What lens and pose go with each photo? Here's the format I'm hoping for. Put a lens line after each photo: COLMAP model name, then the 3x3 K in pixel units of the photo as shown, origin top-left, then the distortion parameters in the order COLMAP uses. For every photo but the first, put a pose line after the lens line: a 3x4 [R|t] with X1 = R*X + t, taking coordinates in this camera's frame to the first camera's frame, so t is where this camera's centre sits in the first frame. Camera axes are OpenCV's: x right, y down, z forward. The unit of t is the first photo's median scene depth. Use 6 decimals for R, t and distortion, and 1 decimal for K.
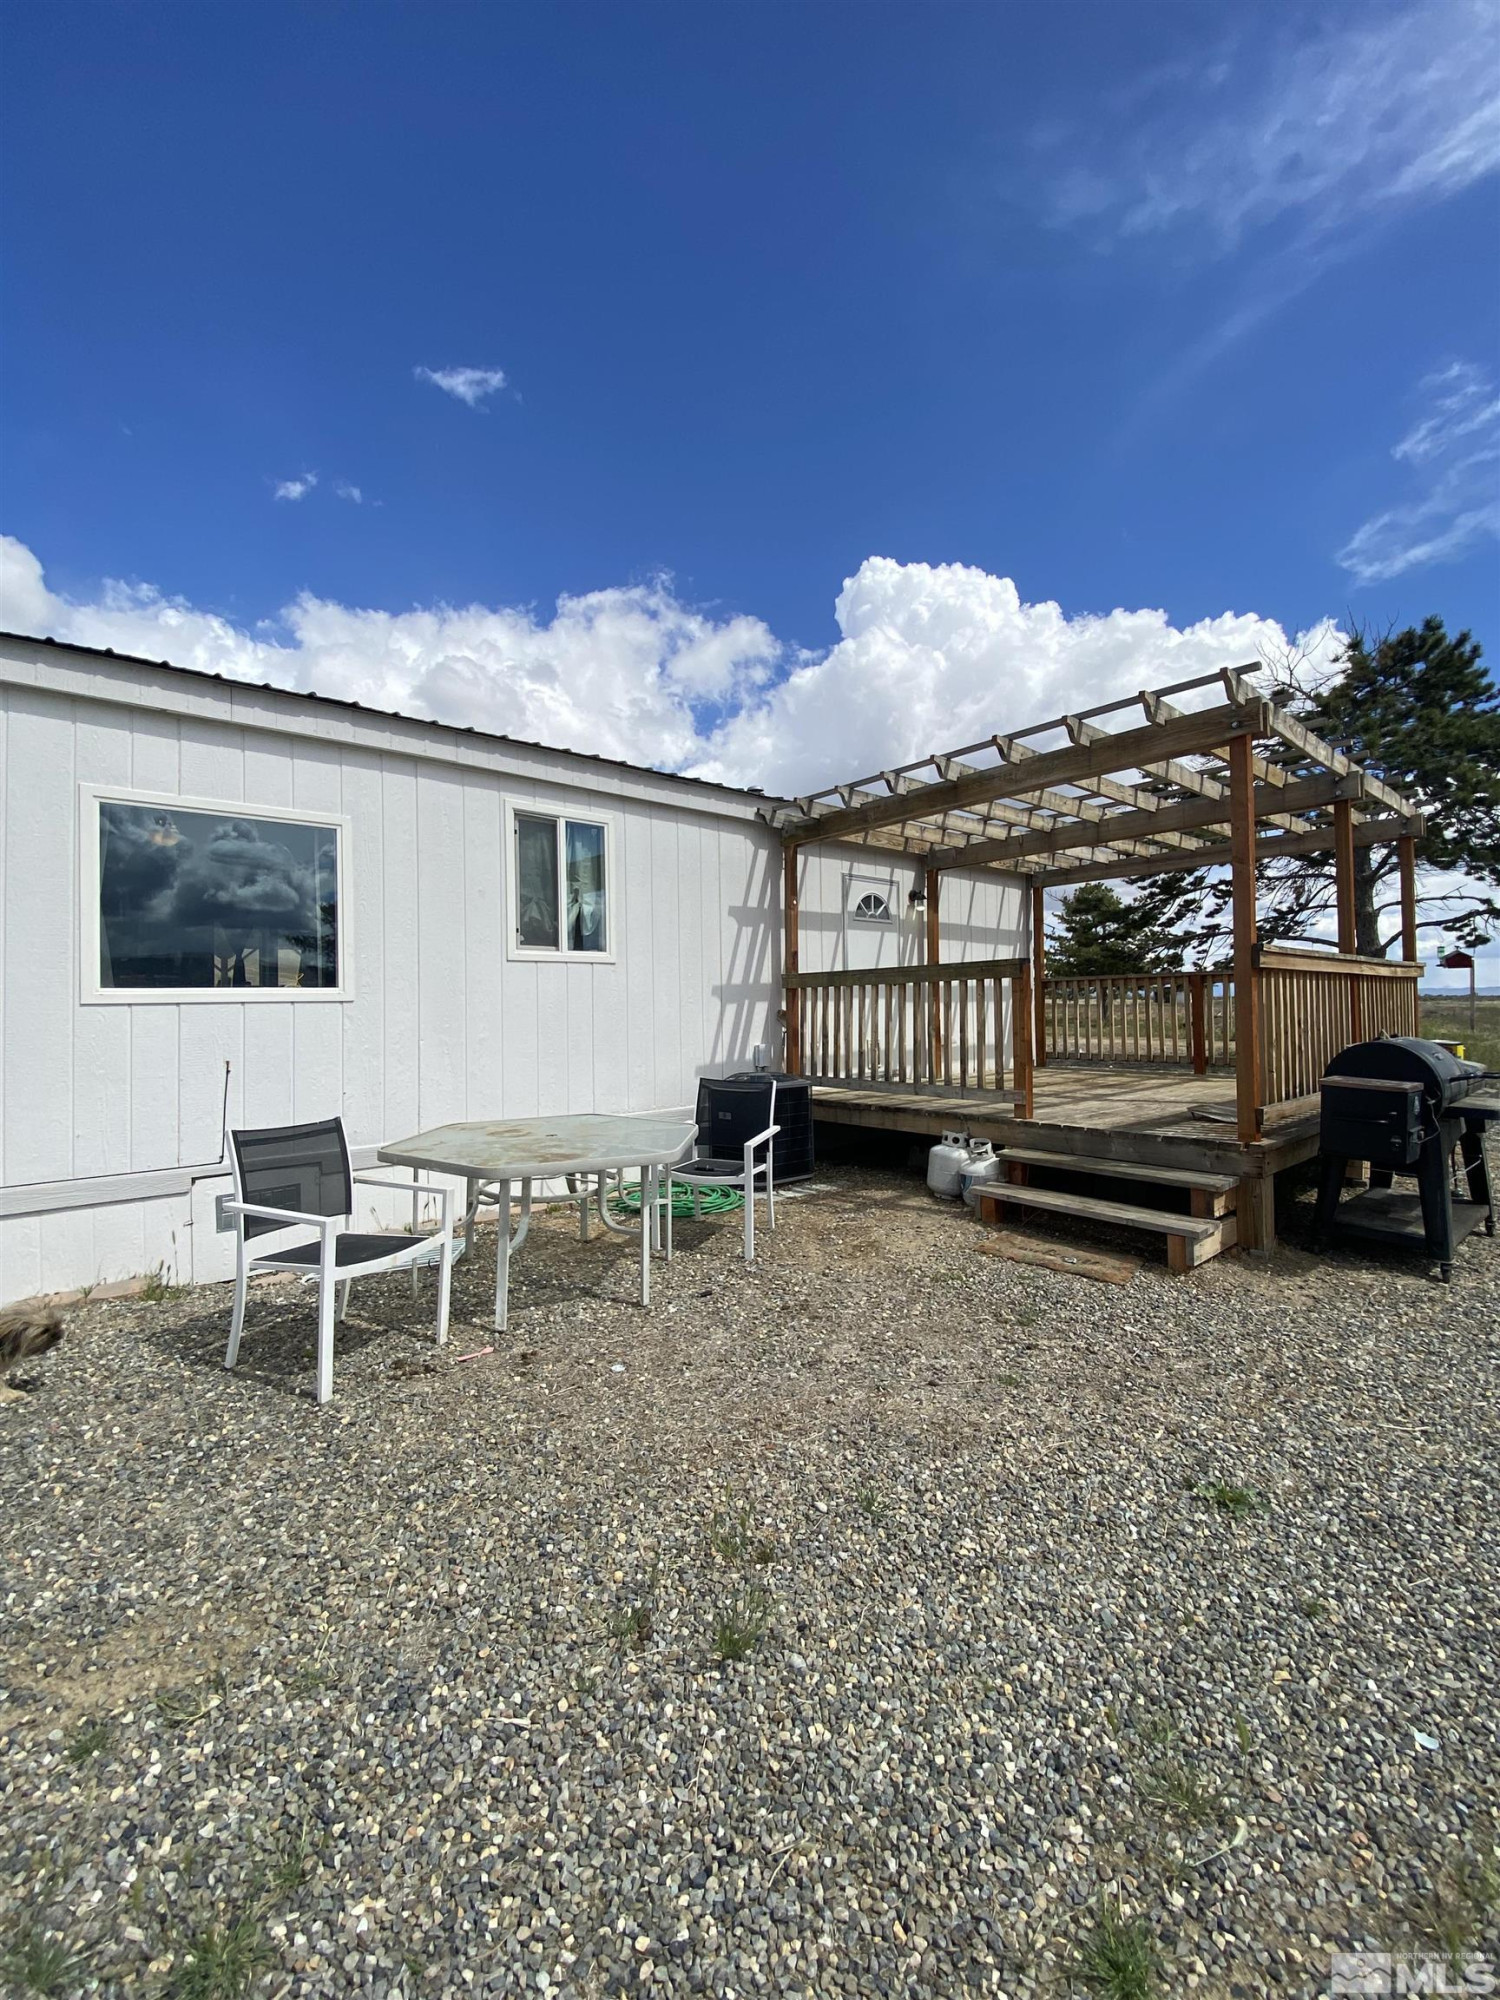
lens RADIAL K [[824.5, 0, 743.5], [0, 824.5, 987.0], [0, 0, 1]] dist [0.003600, -0.011075]
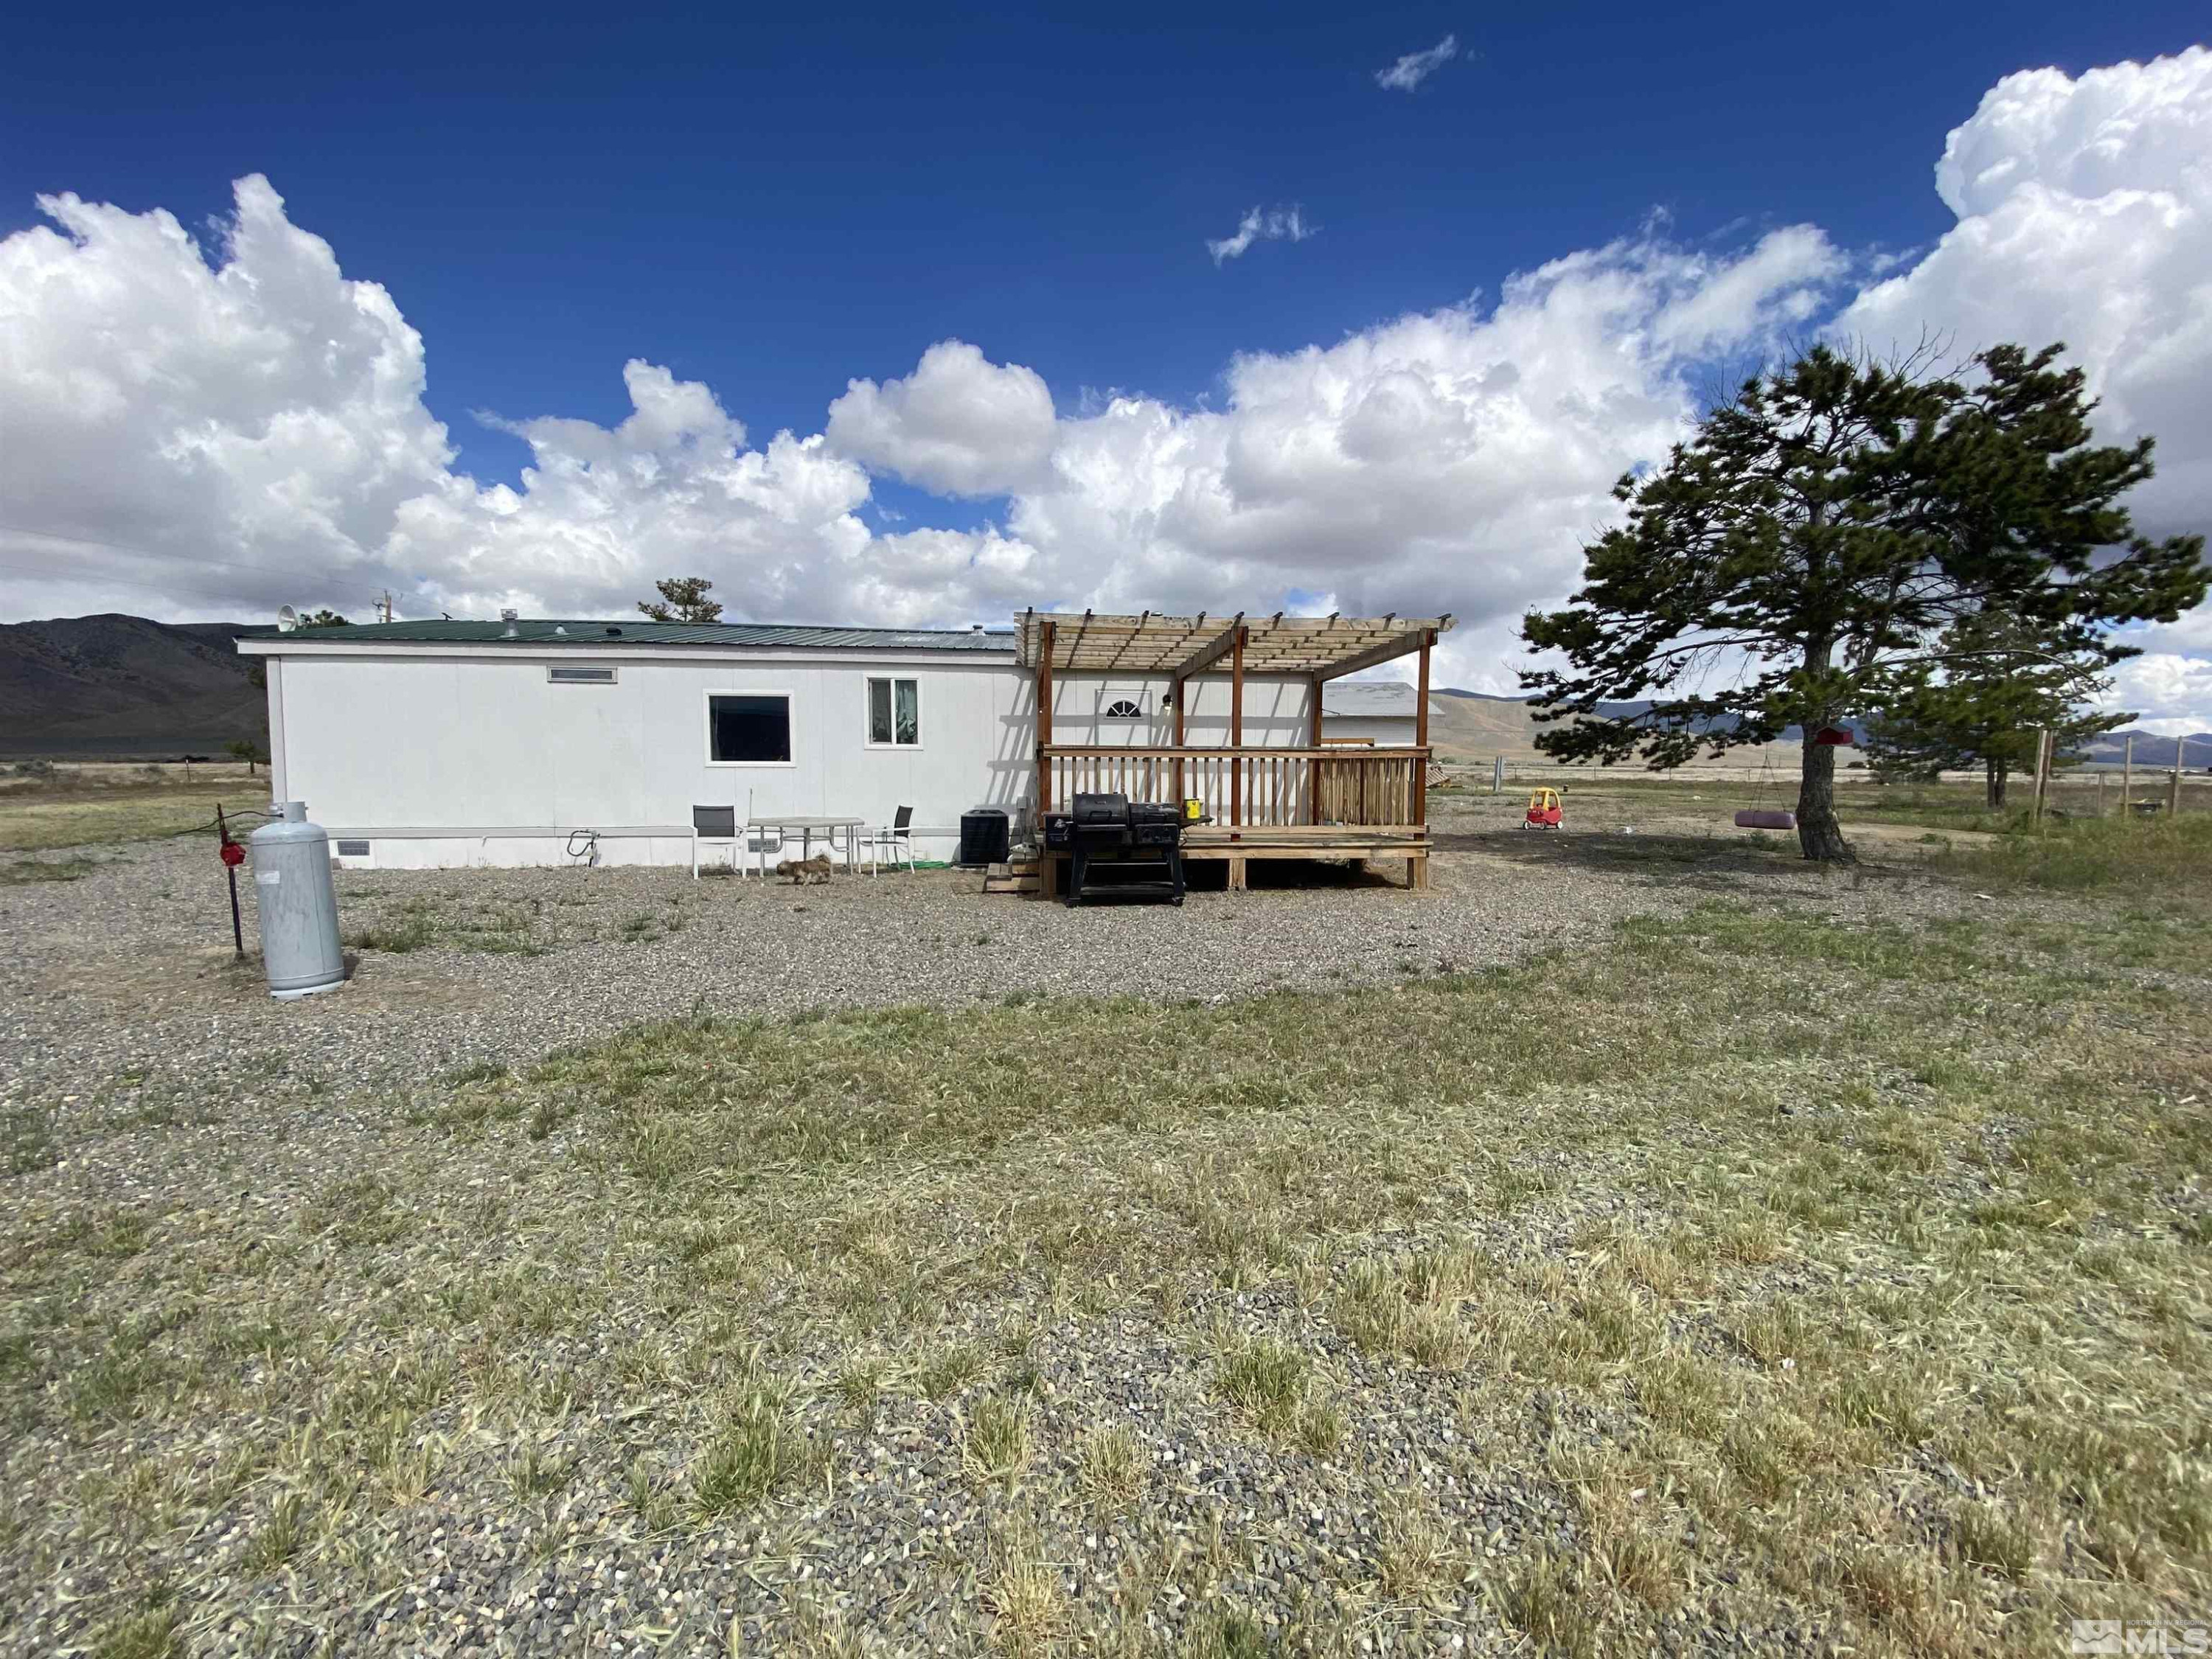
lens RADIAL K [[911.9, 0, 1093.8], [0, 911.9, 832.4], [0, 0, 1]] dist [0.003600, -0.011075]
pose [[0.798932, 0.053475, -0.599039, 1.104834], [-0.001960, 0.996265, 0.086321, -0.015688], [0.601418, -0.067790, 0.796053, -0.374045]]
